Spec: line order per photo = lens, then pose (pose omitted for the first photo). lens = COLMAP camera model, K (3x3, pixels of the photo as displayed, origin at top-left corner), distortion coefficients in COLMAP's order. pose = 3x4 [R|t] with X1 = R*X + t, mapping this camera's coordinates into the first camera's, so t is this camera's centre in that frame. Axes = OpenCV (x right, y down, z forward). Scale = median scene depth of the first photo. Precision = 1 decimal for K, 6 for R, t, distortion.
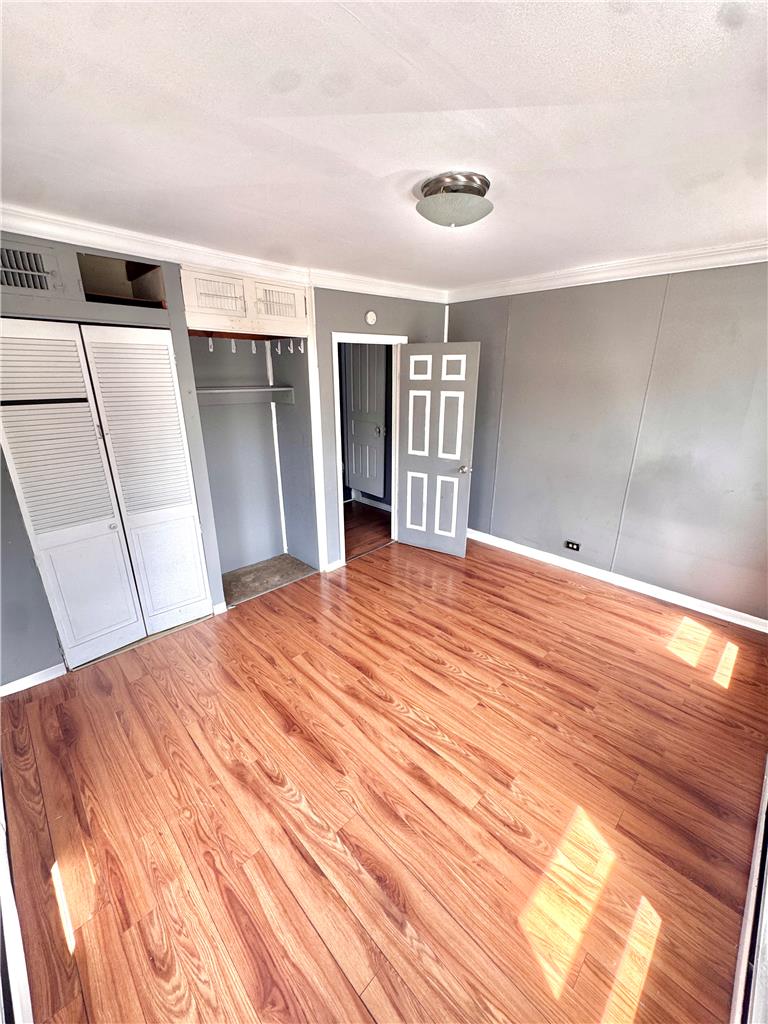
lens RADIAL K [[409.8, 0, 389.9], [0, 409.8, 512.1], [0, 0, 1]] dist [0.002215, 0.000482]
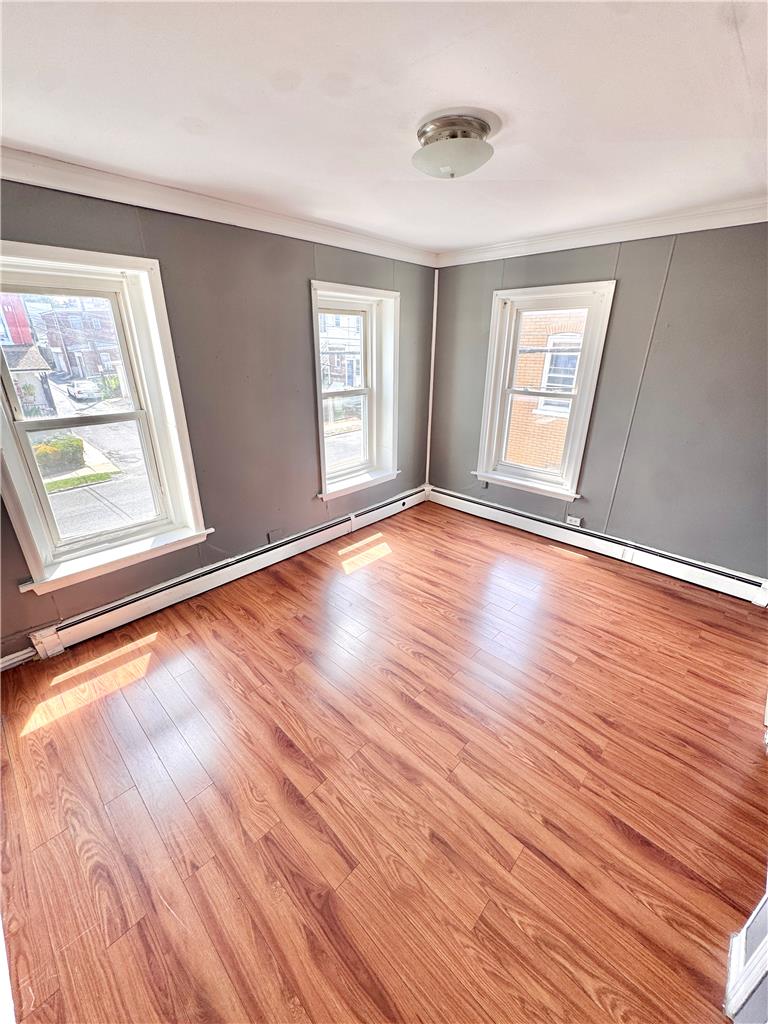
lens RADIAL K [[409.8, 0, 388.5], [0, 409.8, 510.2], [0, 0, 1]] dist [0.002215, 0.000482]
pose [[-0.999698, 0.001530, -0.024526, 0.198944], [-0.015027, 0.751636, 0.659407, -0.467187], [0.019444, 0.659577, -0.751386, 1.392023]]
